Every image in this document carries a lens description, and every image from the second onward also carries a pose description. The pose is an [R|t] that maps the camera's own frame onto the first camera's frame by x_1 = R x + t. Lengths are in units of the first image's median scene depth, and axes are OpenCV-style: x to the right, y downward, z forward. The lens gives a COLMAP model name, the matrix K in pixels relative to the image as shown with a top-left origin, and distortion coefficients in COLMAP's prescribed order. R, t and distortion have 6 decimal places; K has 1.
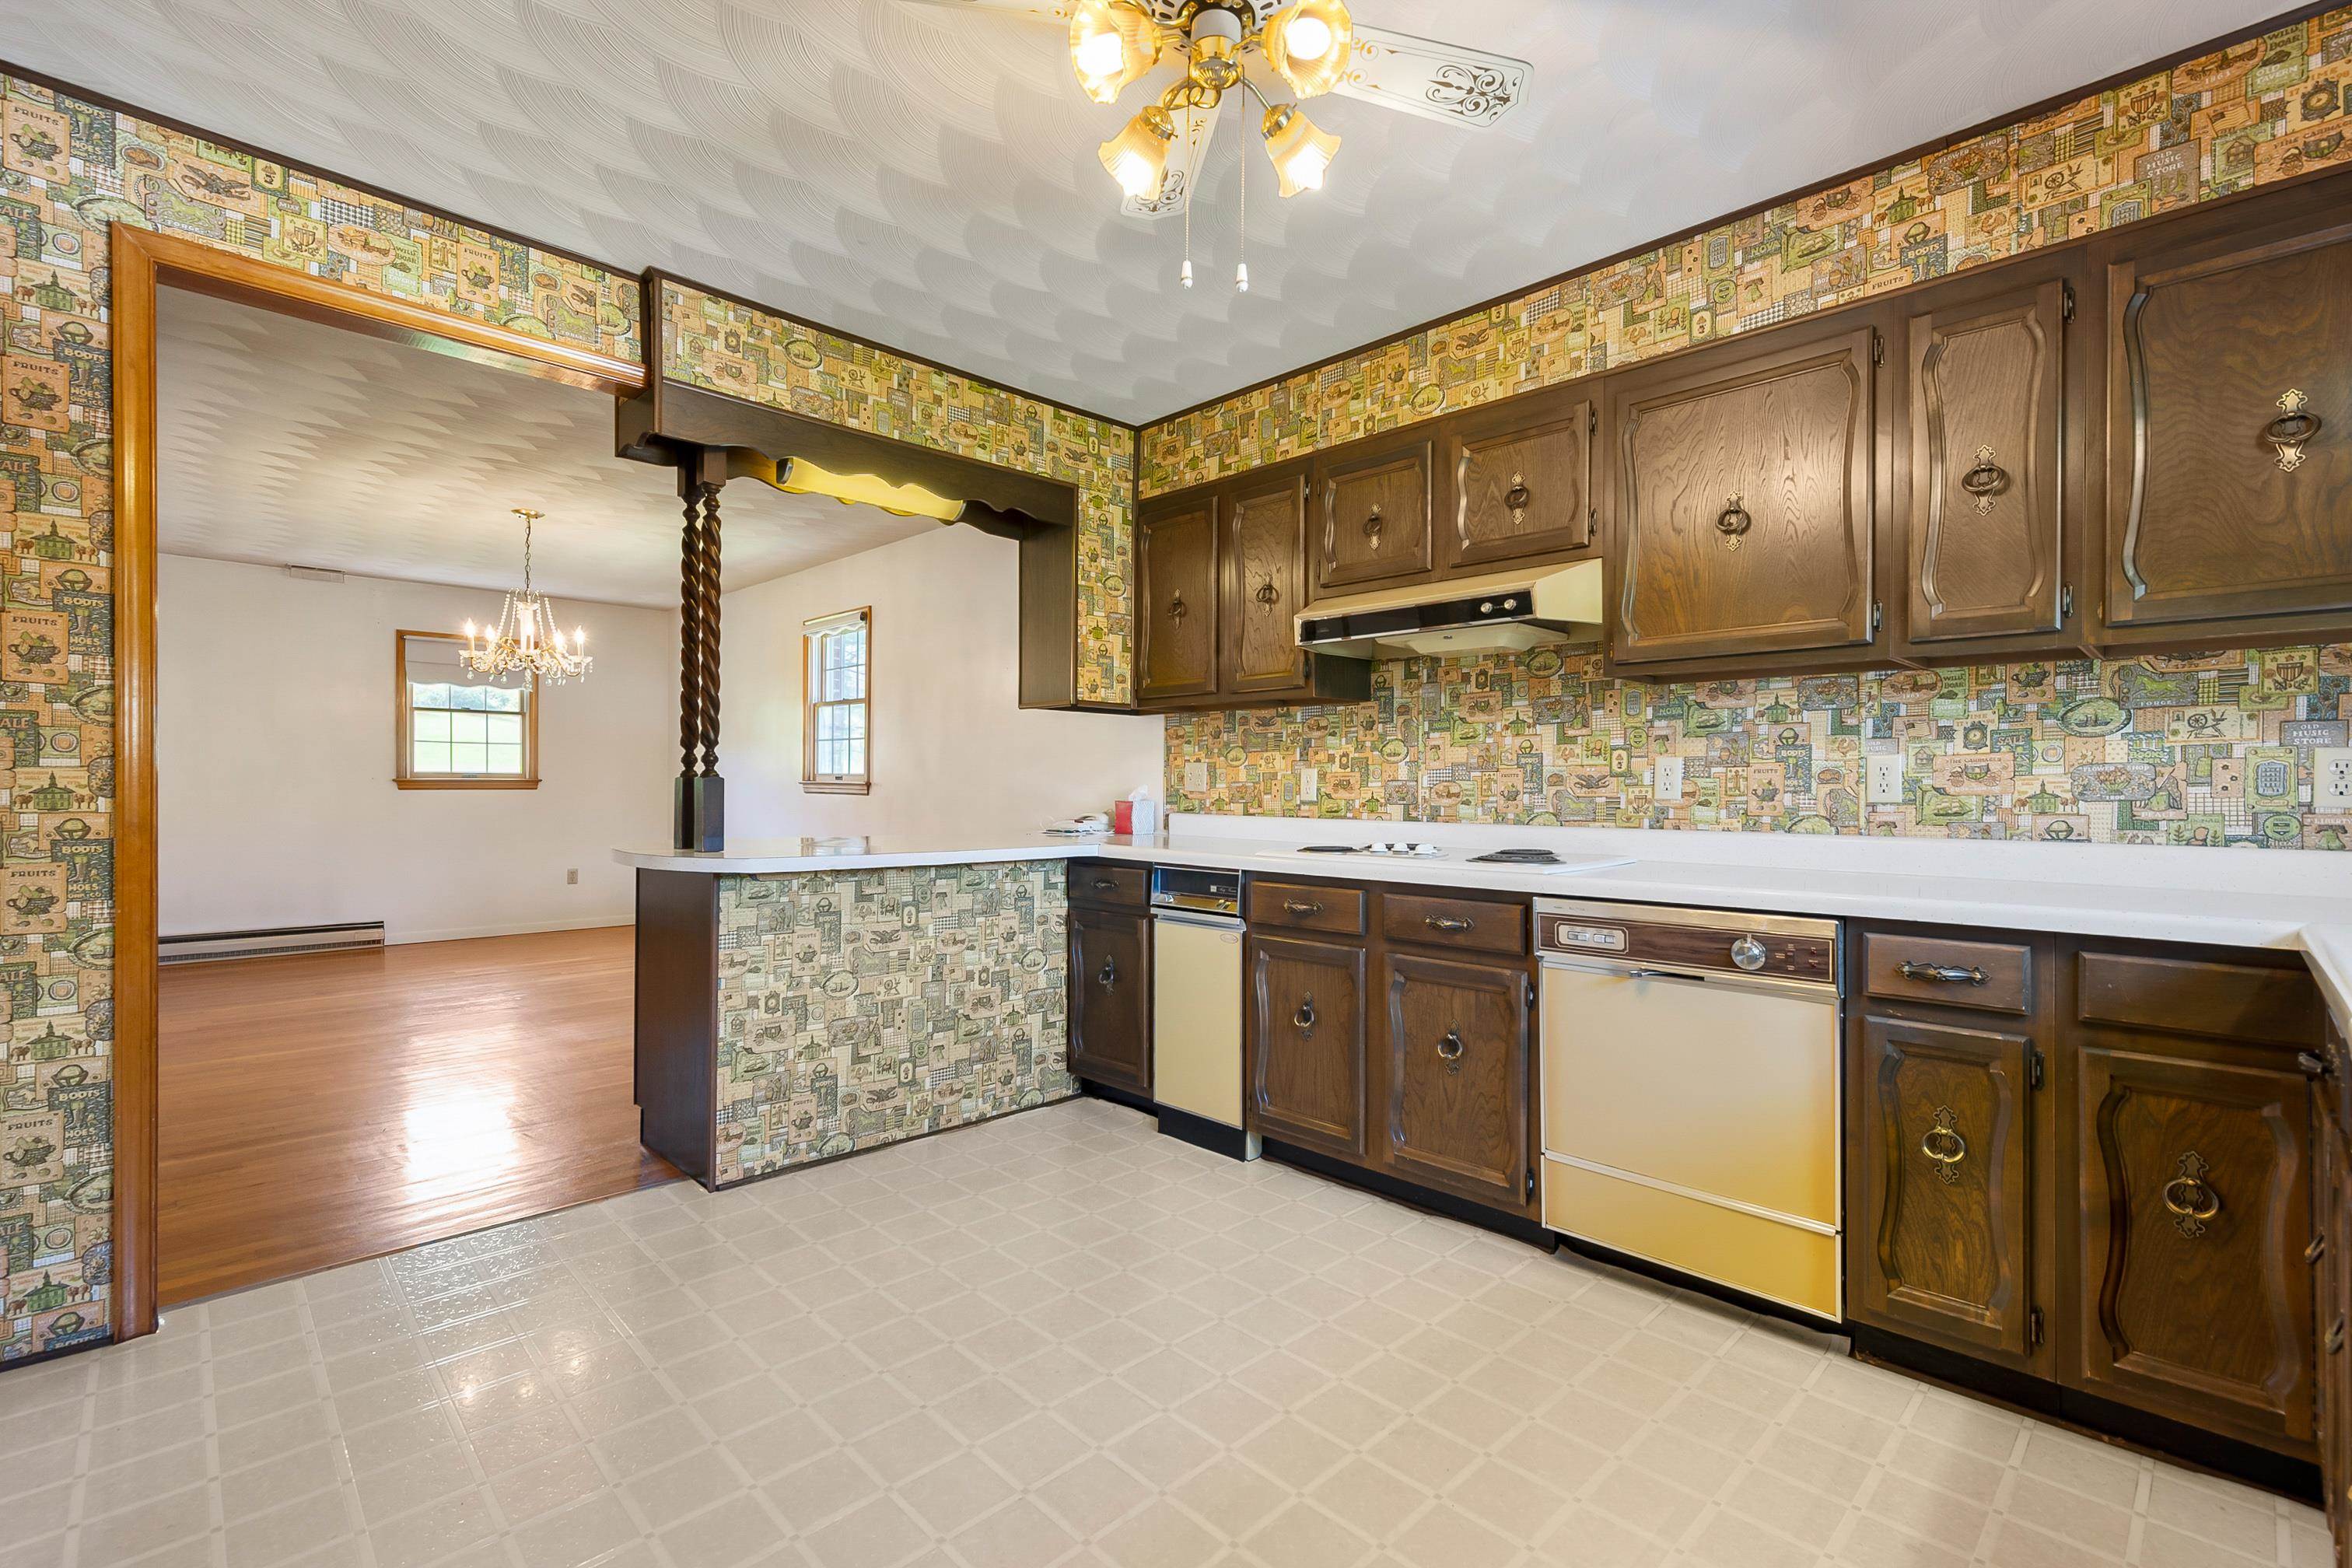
lens RADIAL K [[1047.4, 0, 1168.0], [0, 1047.4, 784.2], [0, 0, 1]] dist [0.001954, 0.000590]
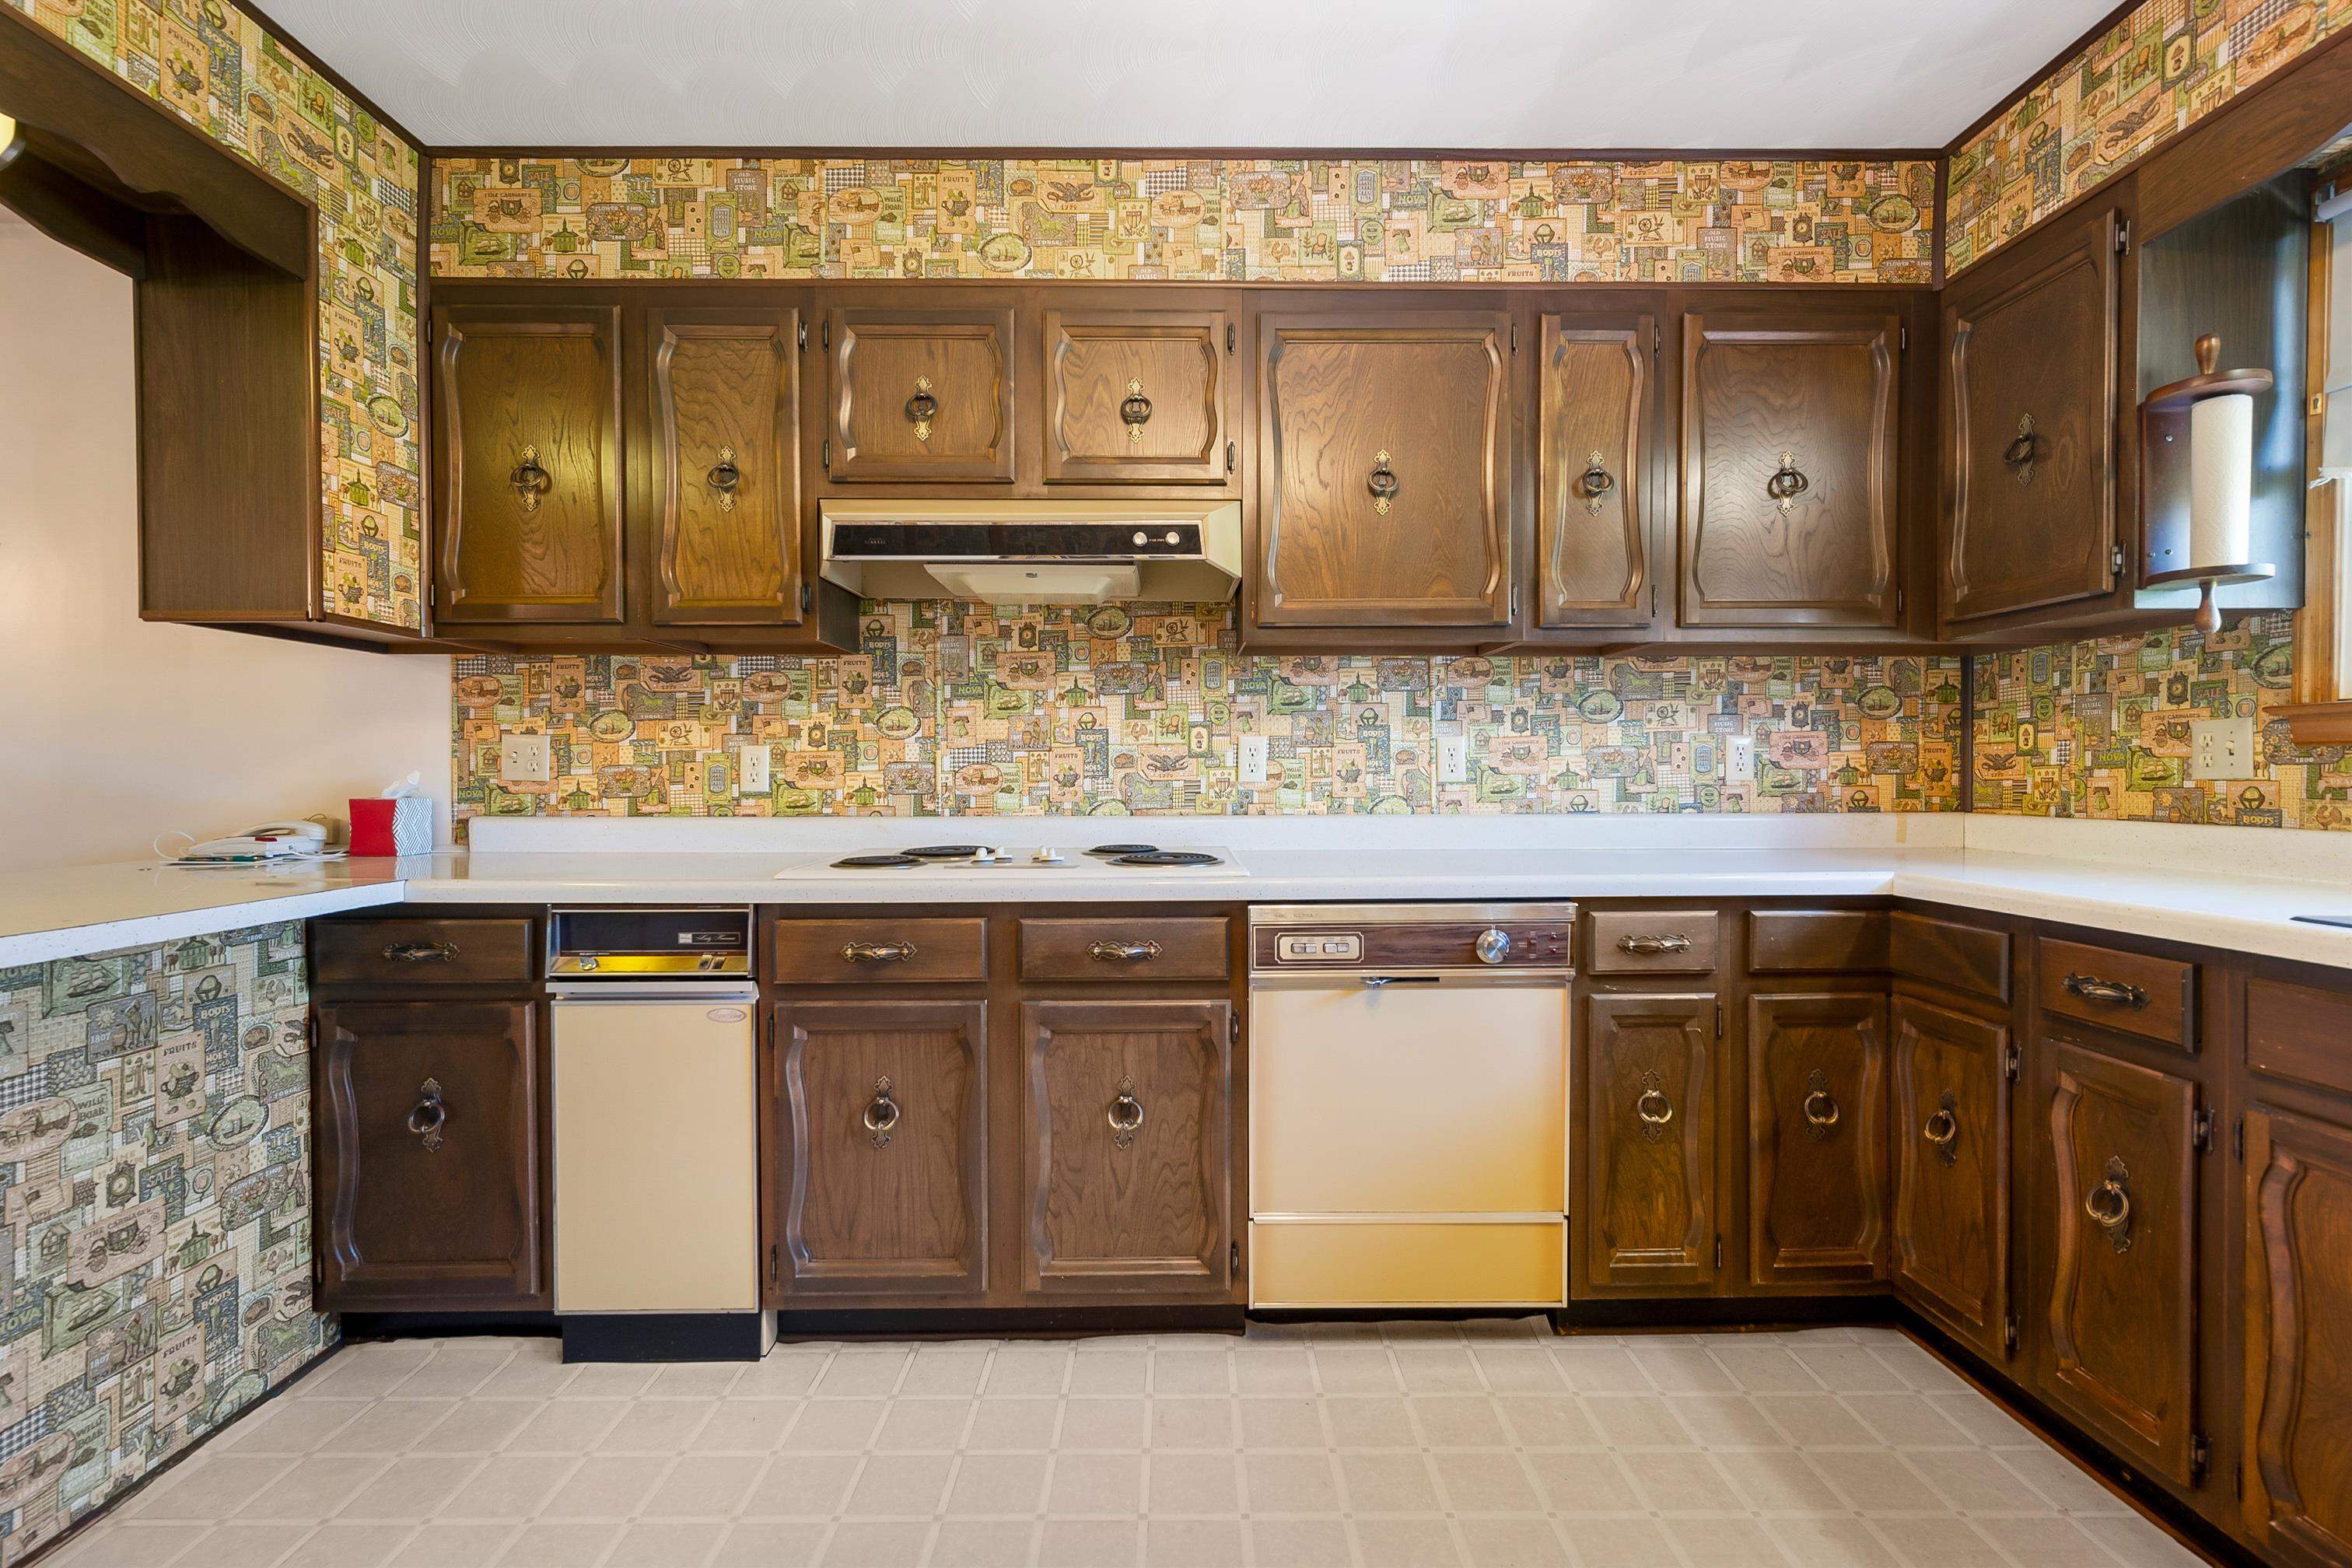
lens RADIAL K [[1047.4, 0, 1176.3], [0, 1047.4, 784.0], [0, 0, 1]] dist [0.001954, 0.000590]
pose [[0.690340, -0.015831, 0.723311, -0.246694], [0.005558, 0.999847, 0.016579, 0.000607], [-0.723463, -0.007425, 0.690323, 0.449418]]
